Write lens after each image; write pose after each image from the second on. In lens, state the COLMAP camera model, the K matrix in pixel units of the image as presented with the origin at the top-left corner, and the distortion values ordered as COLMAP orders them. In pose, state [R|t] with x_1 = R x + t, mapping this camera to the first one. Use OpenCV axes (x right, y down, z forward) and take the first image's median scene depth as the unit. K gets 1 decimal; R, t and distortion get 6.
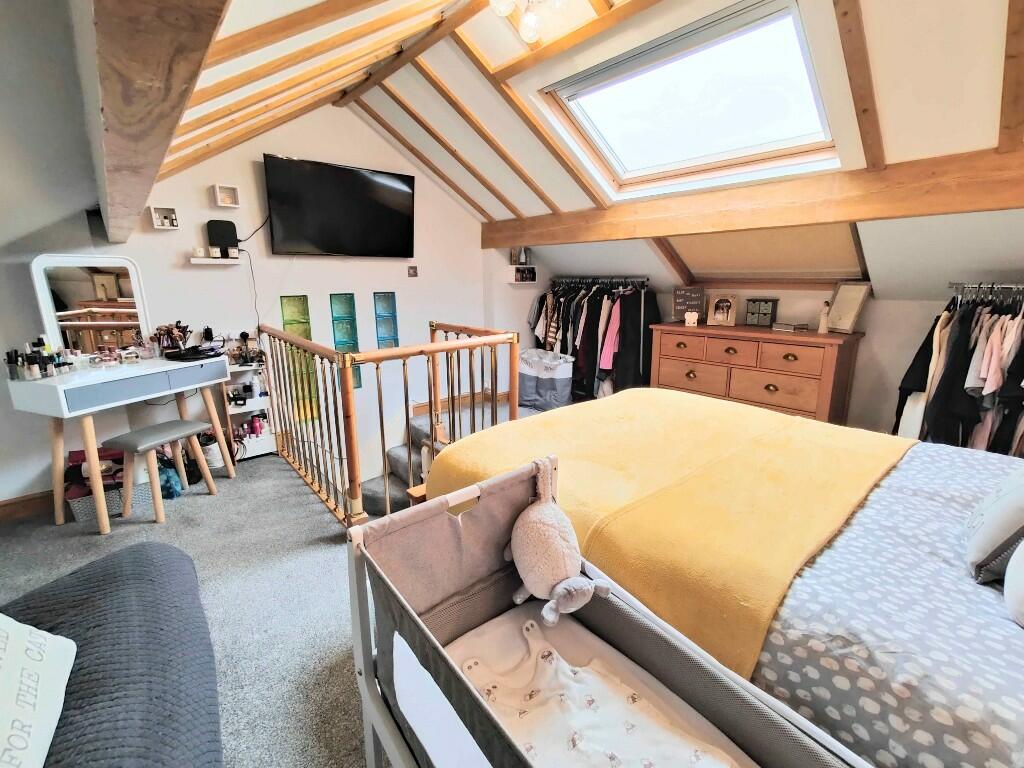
lens RADIAL K [[450.4, 0, 512.5], [0, 450.4, 385.1], [0, 0, 1]] dist [0.001316, 0.000587]
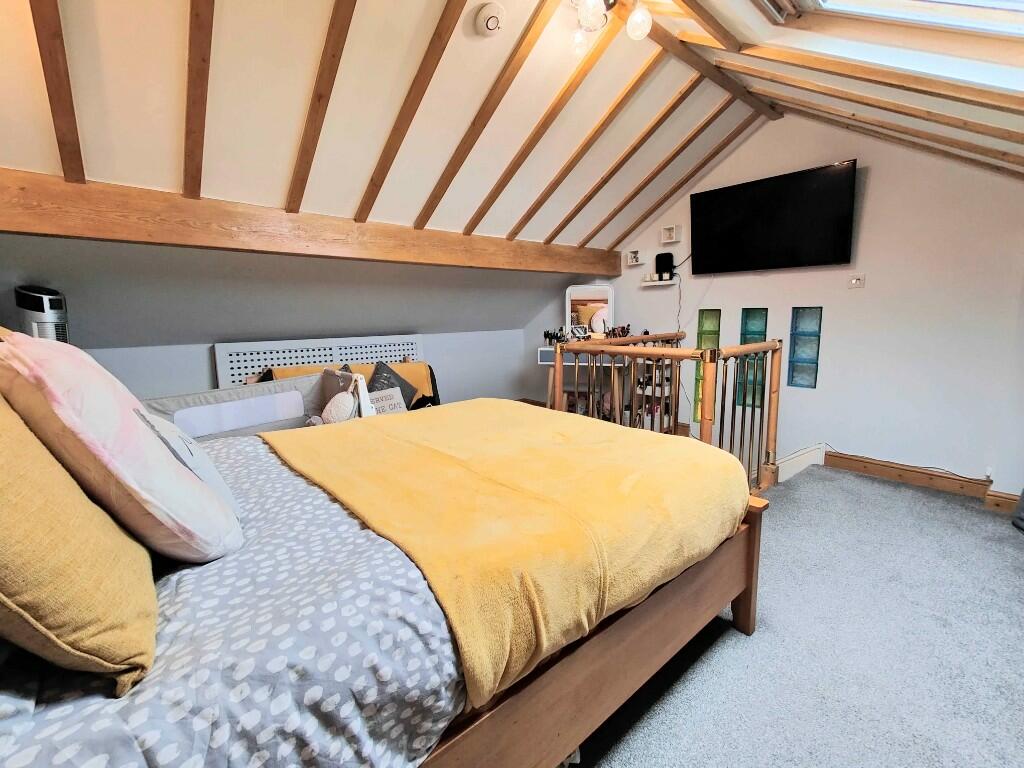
lens RADIAL K [[450.4, 0, 504.3], [0, 450.4, 386.9], [0, 0, 1]] dist [0.001316, 0.000587]
pose [[0.019722, 0.173234, -0.984683, 0.733572], [-0.233851, 0.958355, 0.163919, -0.090895], [0.972072, 0.227036, 0.059412, 0.548980]]
